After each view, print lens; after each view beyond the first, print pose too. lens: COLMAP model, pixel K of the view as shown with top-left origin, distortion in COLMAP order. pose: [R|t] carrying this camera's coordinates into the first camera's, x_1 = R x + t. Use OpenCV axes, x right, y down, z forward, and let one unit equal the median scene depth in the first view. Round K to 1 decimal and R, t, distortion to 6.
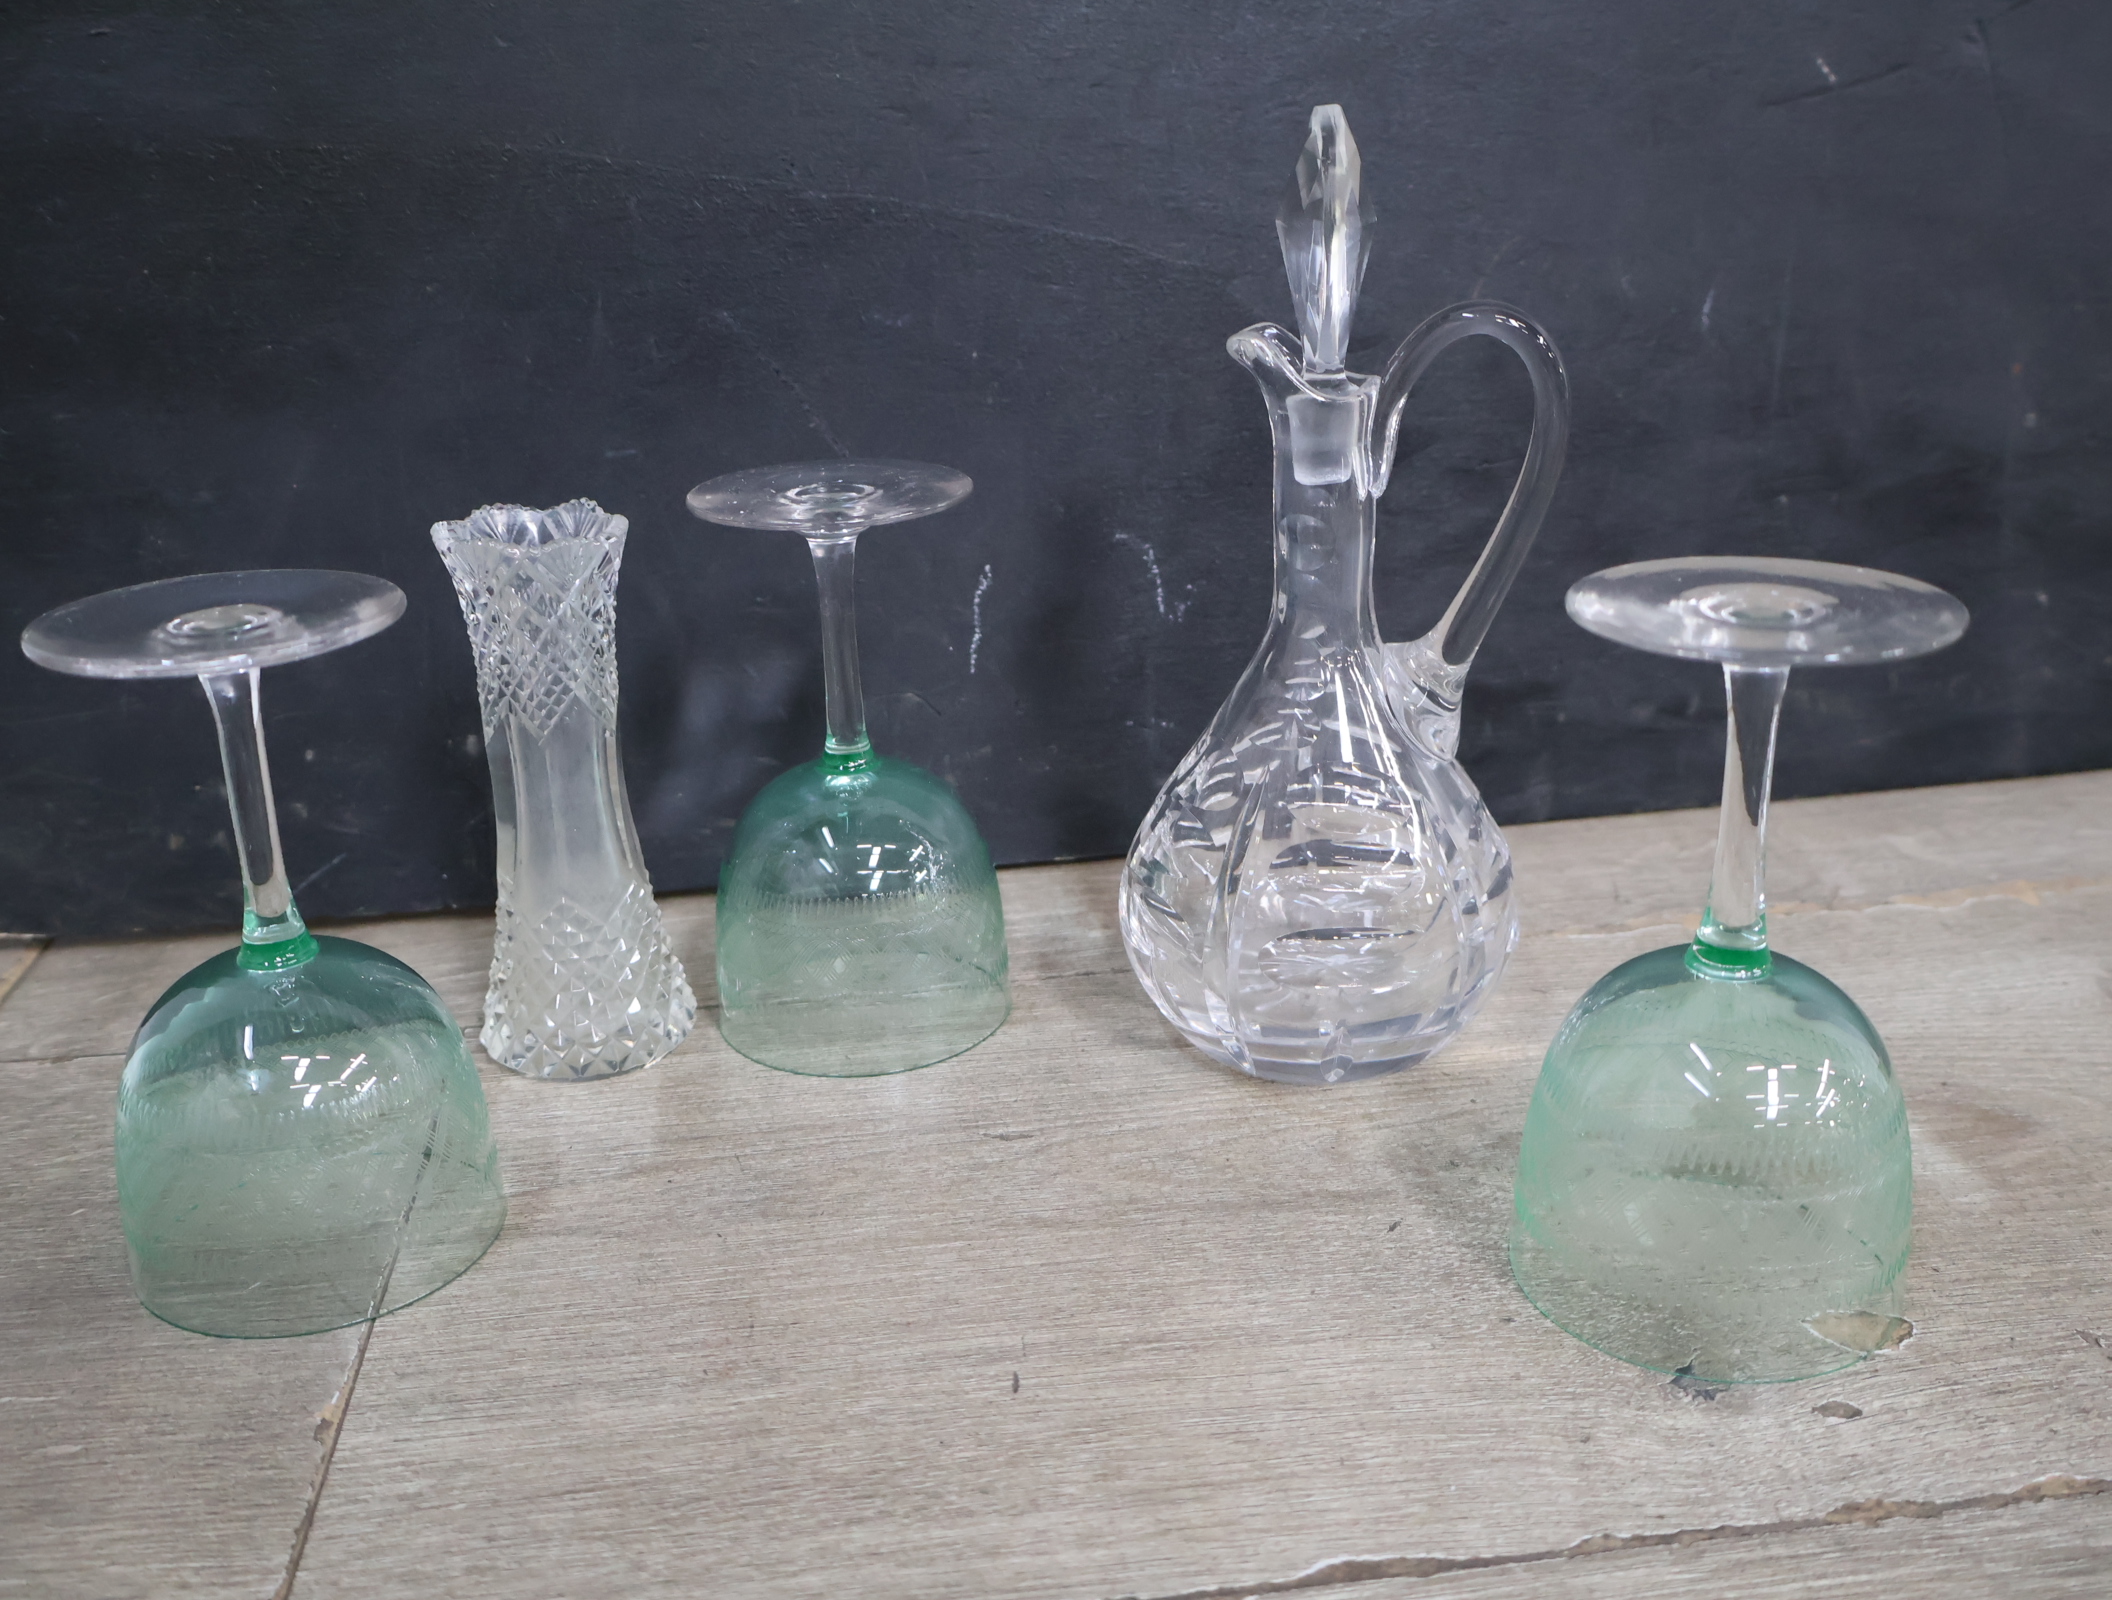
lens RADIAL K [[2050.0, 0, 1055.0], [0, 2050.0, 801.8], [0, 0, 1]] dist [0.007082, 0.000000]
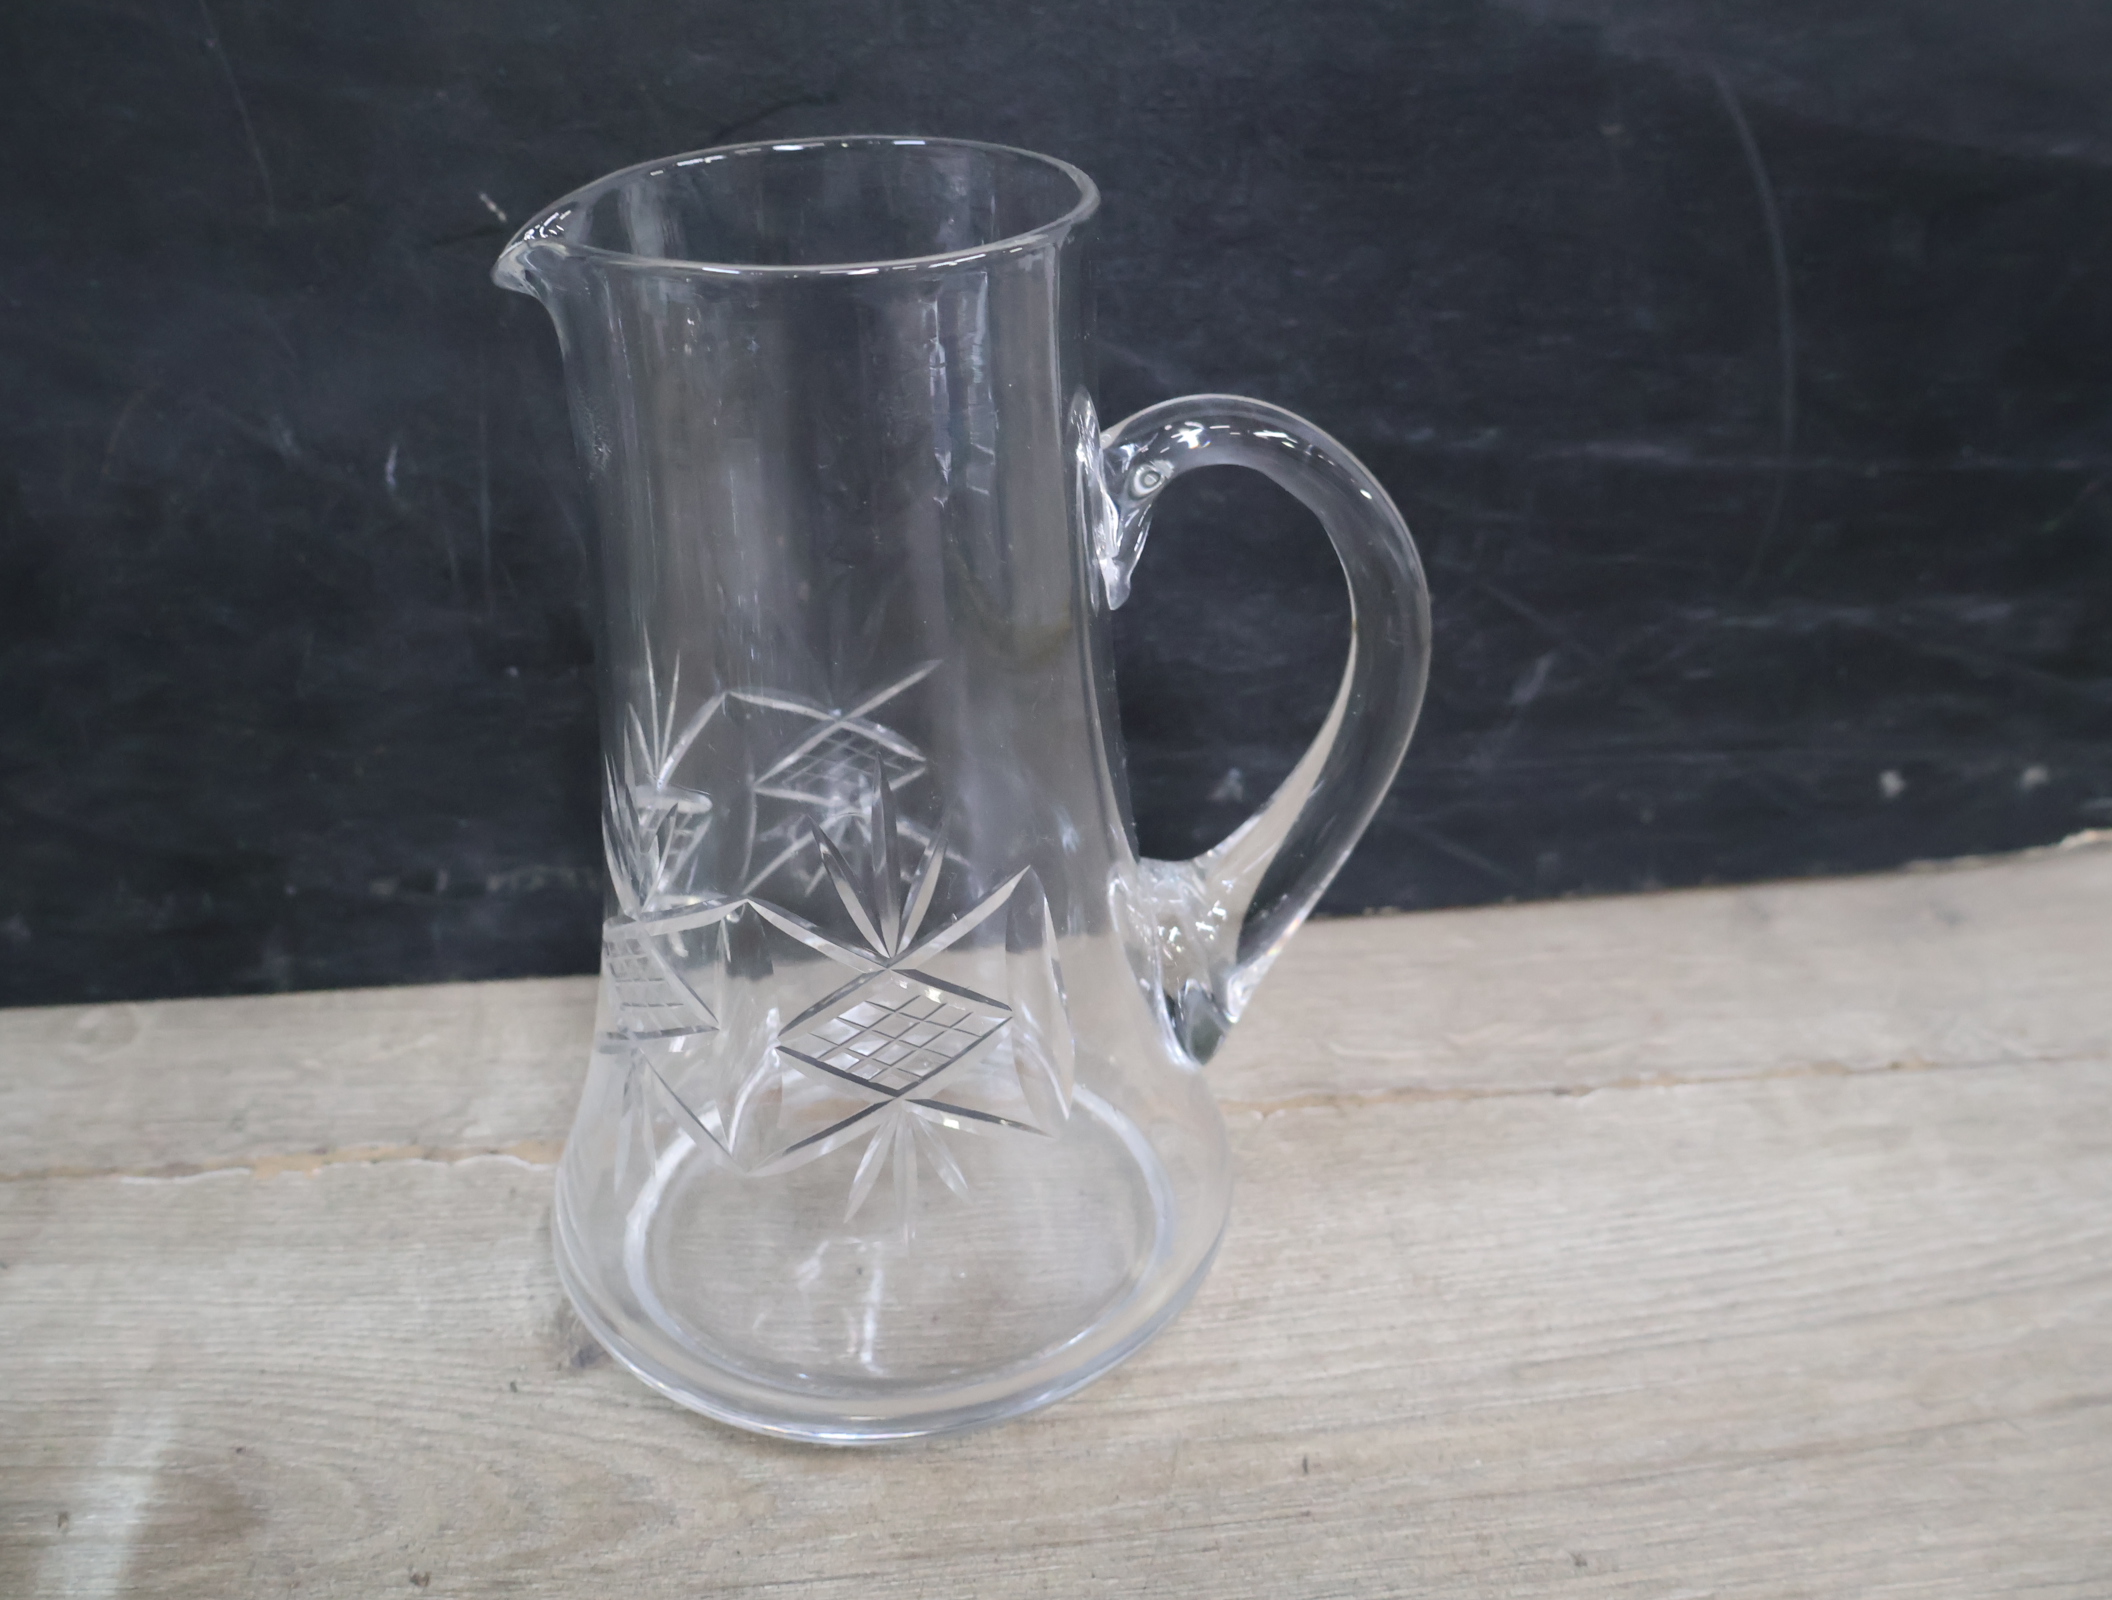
lens RADIAL K [[2050.0, 0, 1061.7], [0, 2050.0, 795.3], [0, 0, 1]] dist [0.007082, 0.000000]
pose [[0.997926, 0.048673, -0.042131, 0.845927], [-0.041682, 0.987296, 0.153325, -0.321718], [0.049058, -0.151250, 0.987277, 0.141914]]
